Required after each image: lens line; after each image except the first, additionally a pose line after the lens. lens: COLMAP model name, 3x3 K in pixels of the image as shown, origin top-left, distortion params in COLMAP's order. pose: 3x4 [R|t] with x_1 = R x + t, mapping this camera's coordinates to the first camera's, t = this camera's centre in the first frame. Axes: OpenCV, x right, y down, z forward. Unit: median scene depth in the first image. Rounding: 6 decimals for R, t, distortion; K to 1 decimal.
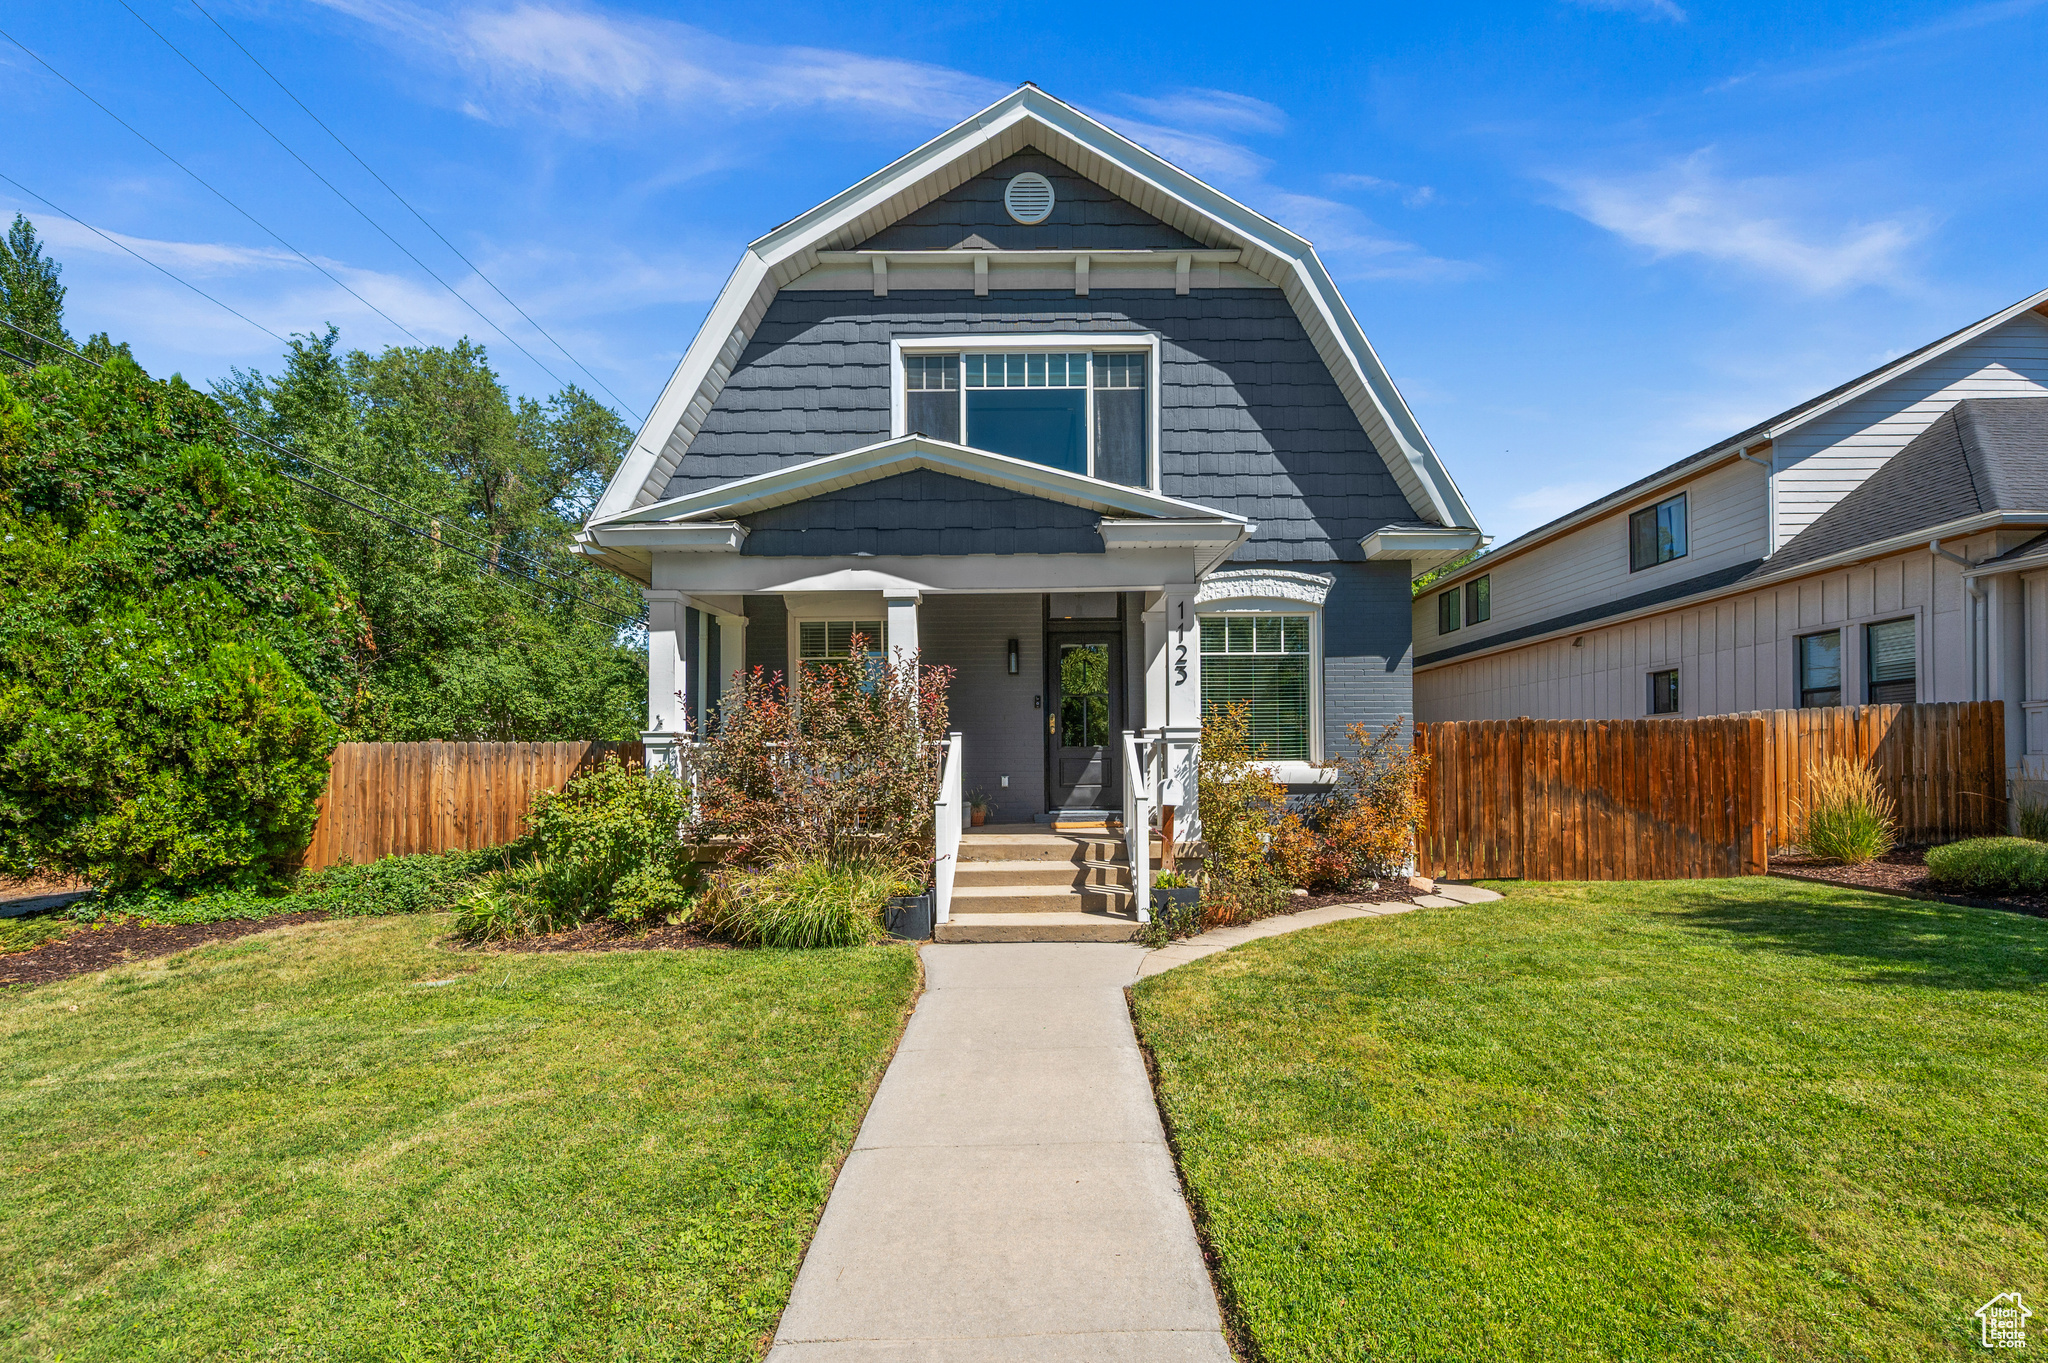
lens RADIAL K [[828.7, 0, 1024.5], [0, 828.7, 711.2], [0, 0, 1]] dist [-0.001779, 0.000017]
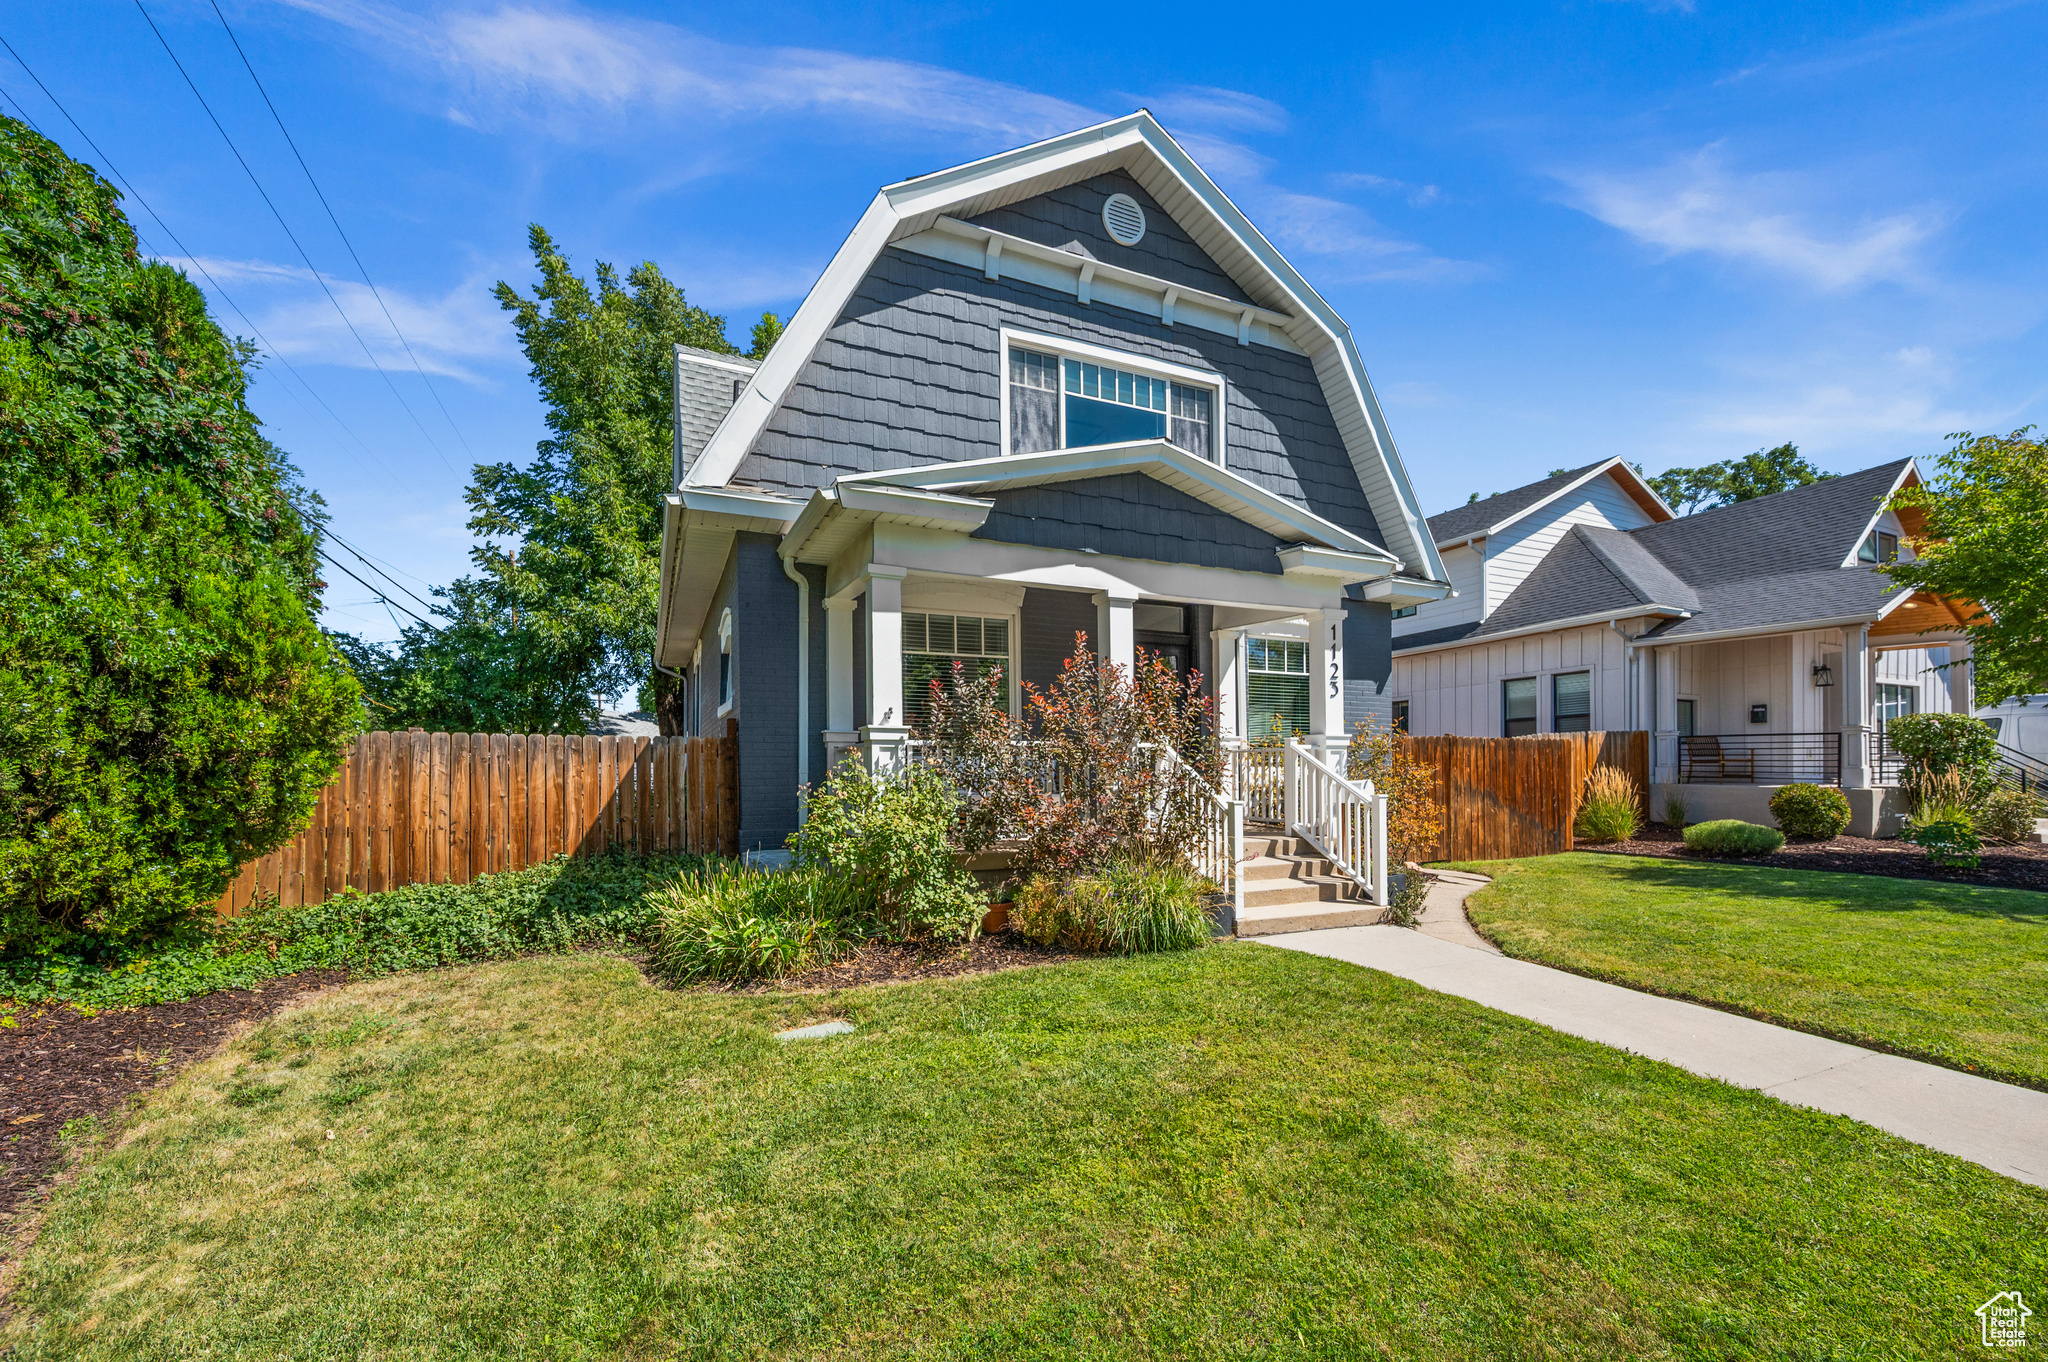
lens RADIAL K [[811.2, 0, 1023.8], [0, 811.2, 724.5], [0, 0, 1]] dist [0.000866, -0.000034]
pose [[0.916242, 0.029008, 0.399574, -0.503143], [-0.030650, 0.999528, -0.002282, 0.015638], [-0.399452, -0.010156, 0.916698, 0.118735]]
